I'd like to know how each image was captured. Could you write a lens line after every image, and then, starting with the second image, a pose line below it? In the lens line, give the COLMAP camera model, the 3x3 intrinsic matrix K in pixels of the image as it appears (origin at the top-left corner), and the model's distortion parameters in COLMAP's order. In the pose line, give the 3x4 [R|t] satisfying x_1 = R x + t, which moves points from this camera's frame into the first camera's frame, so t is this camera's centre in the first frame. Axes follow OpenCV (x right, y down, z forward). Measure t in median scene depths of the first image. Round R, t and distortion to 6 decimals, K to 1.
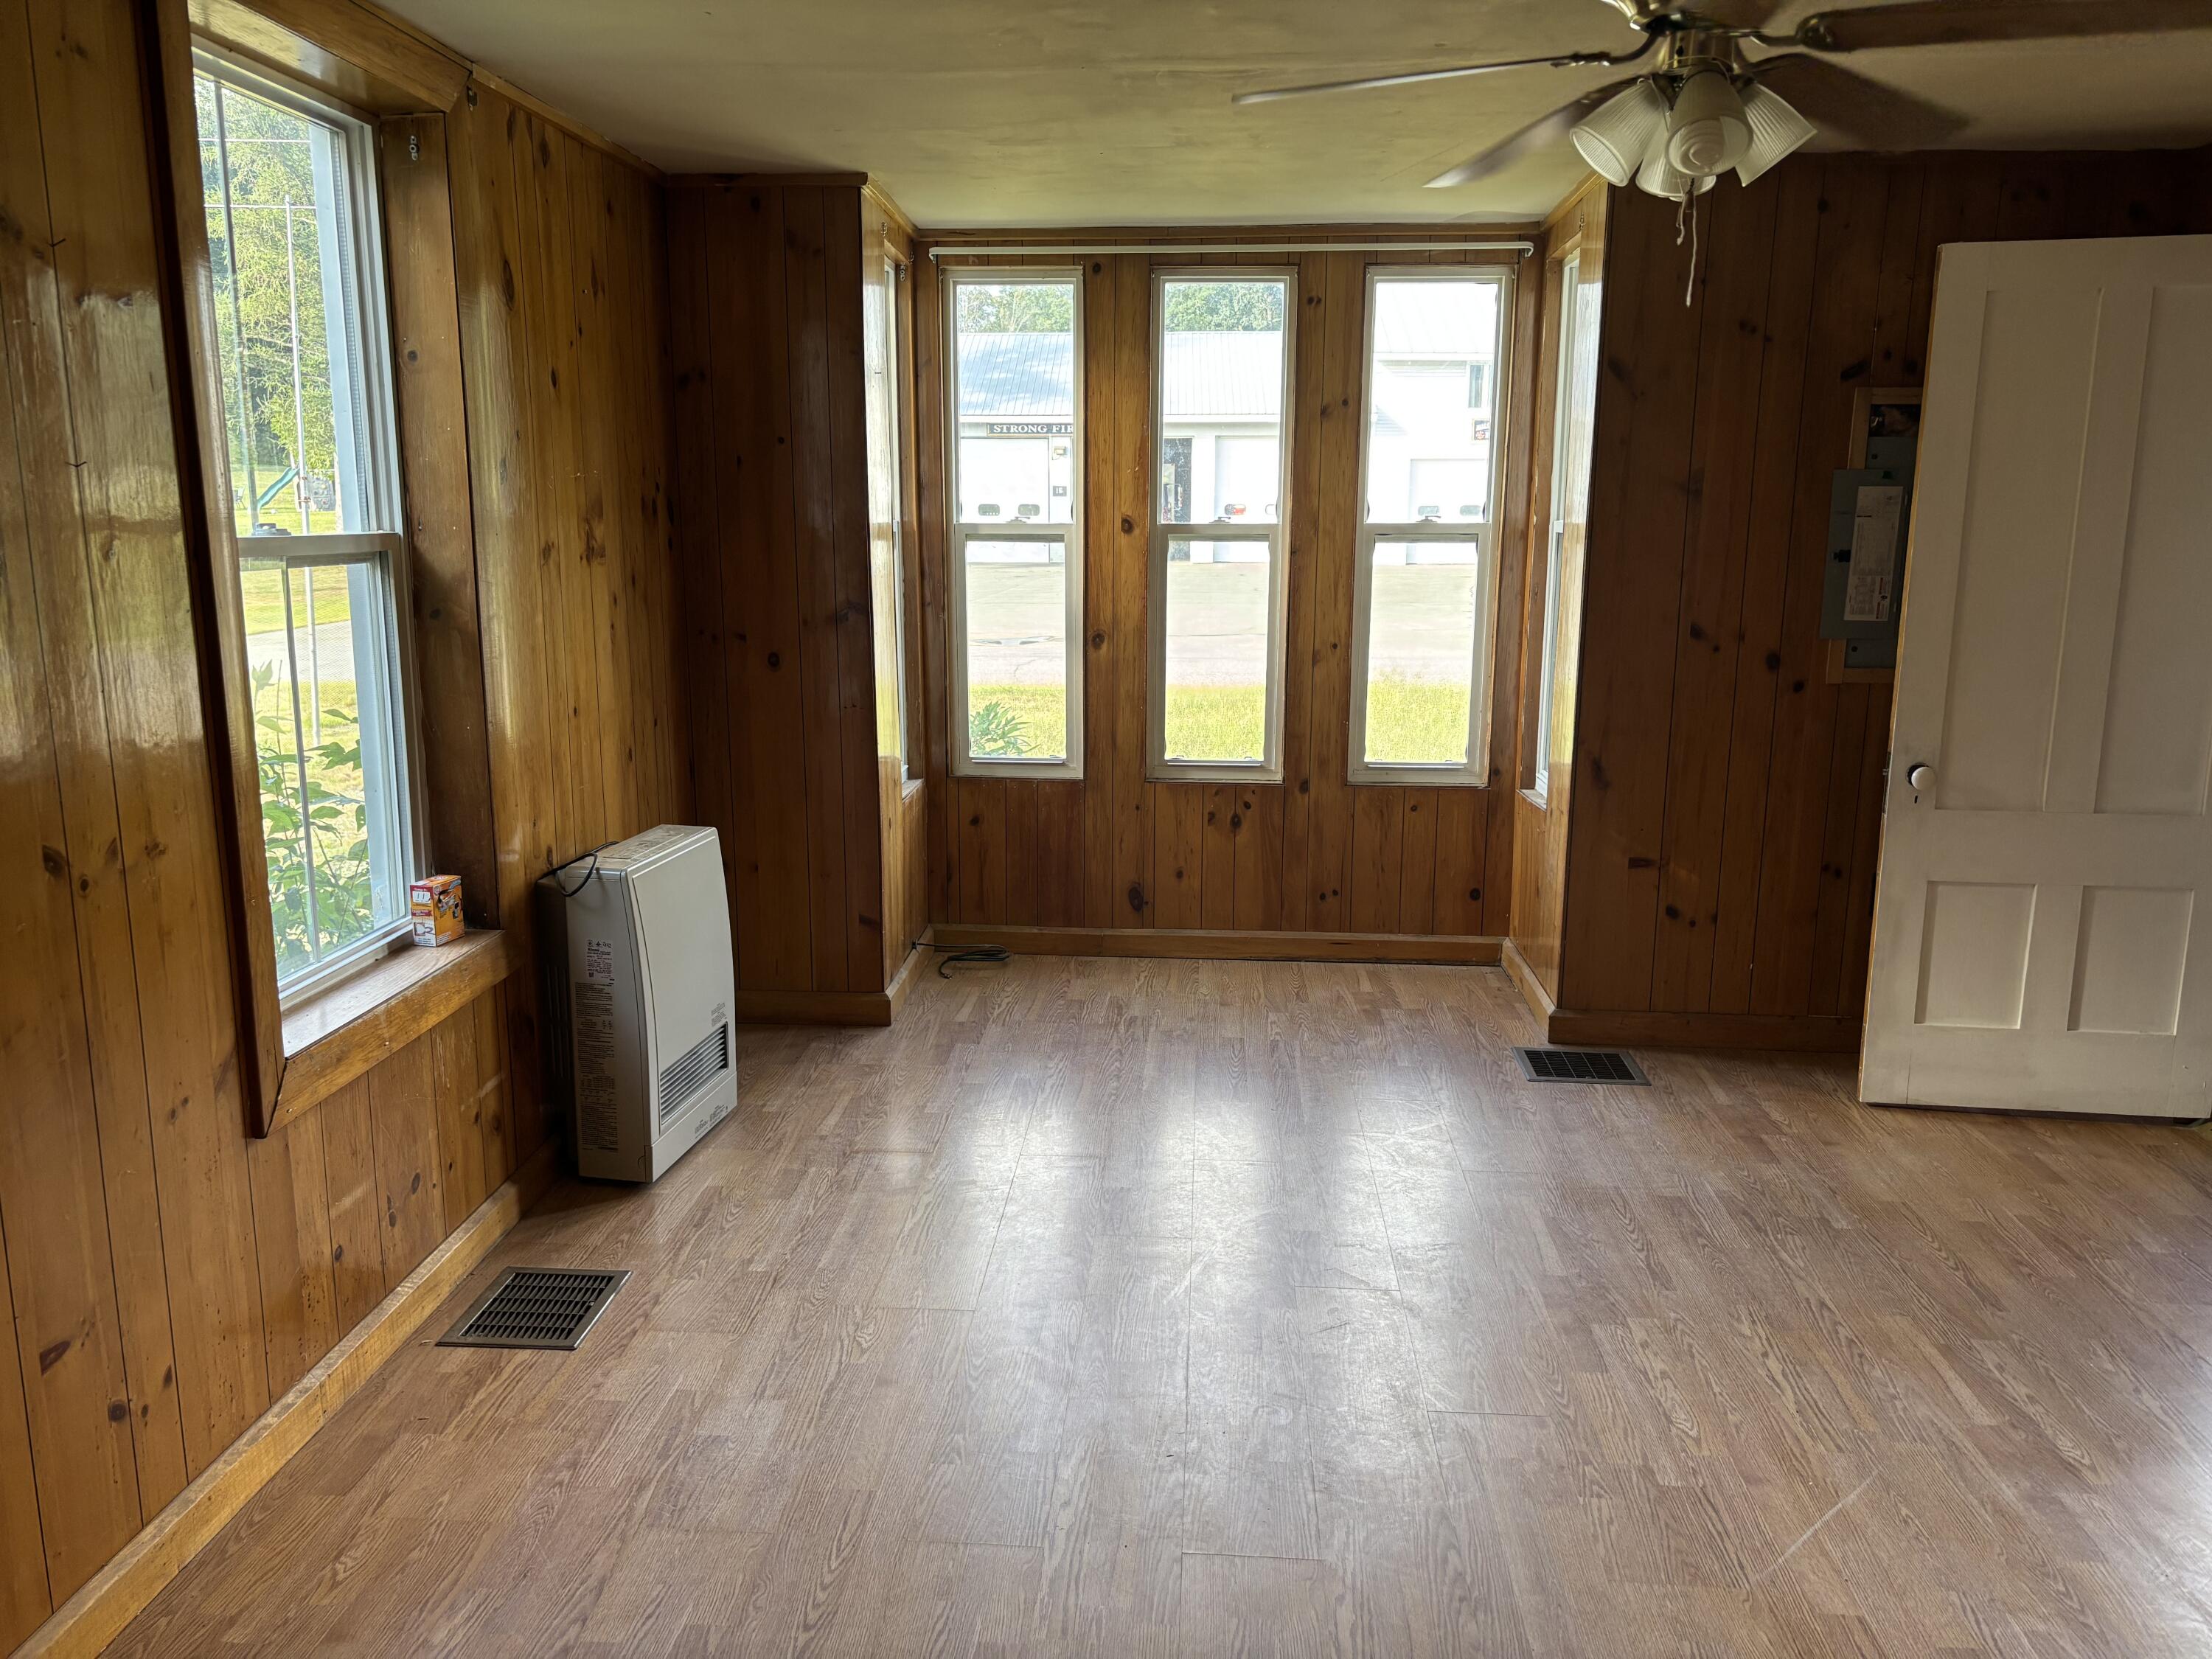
lens RADIAL K [[1698.1, 0, 1101.0], [0, 1698.1, 839.7], [0, 0, 1]] dist [0.012819, -0.013392]
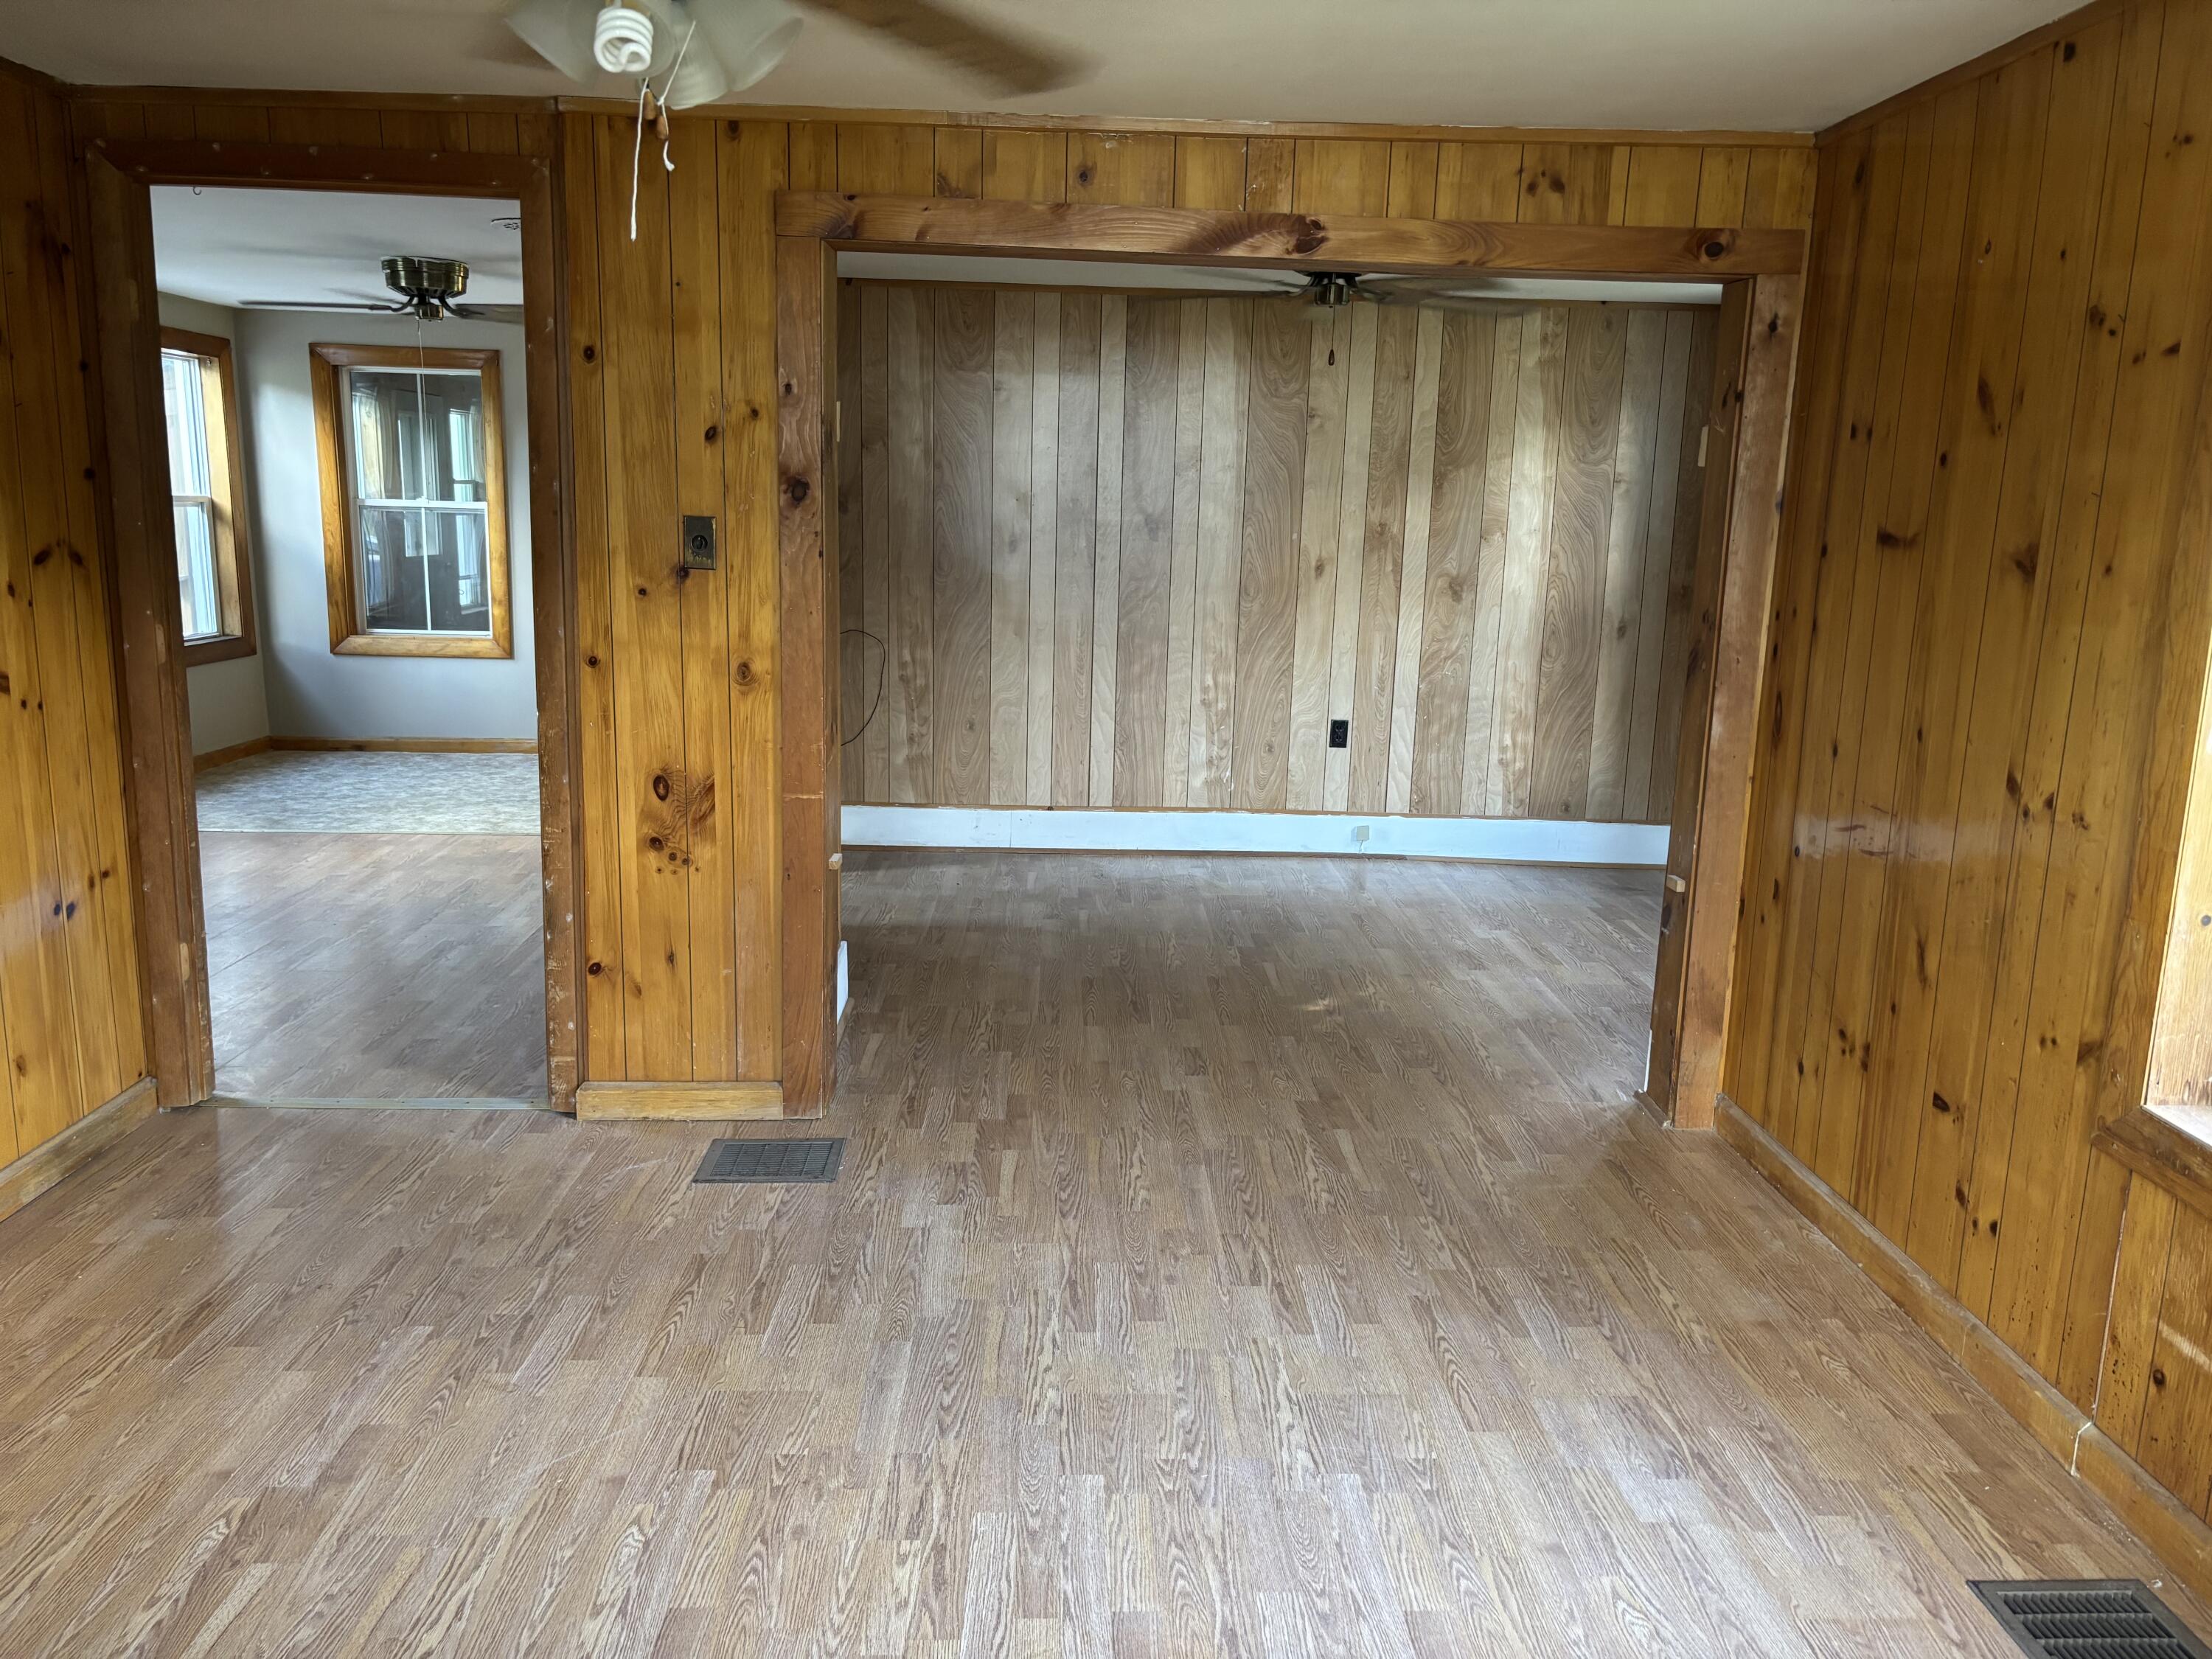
lens RADIAL K [[1698.1, 0, 1105.2], [0, 1698.1, 833.0], [0, 0, 1]] dist [0.012819, -0.013392]
pose [[-0.994440, -0.003318, -0.105252, 0.191989], [-0.044014, 0.921107, 0.386814, -0.338295], [0.095665, 0.389296, -0.916132, 1.664478]]
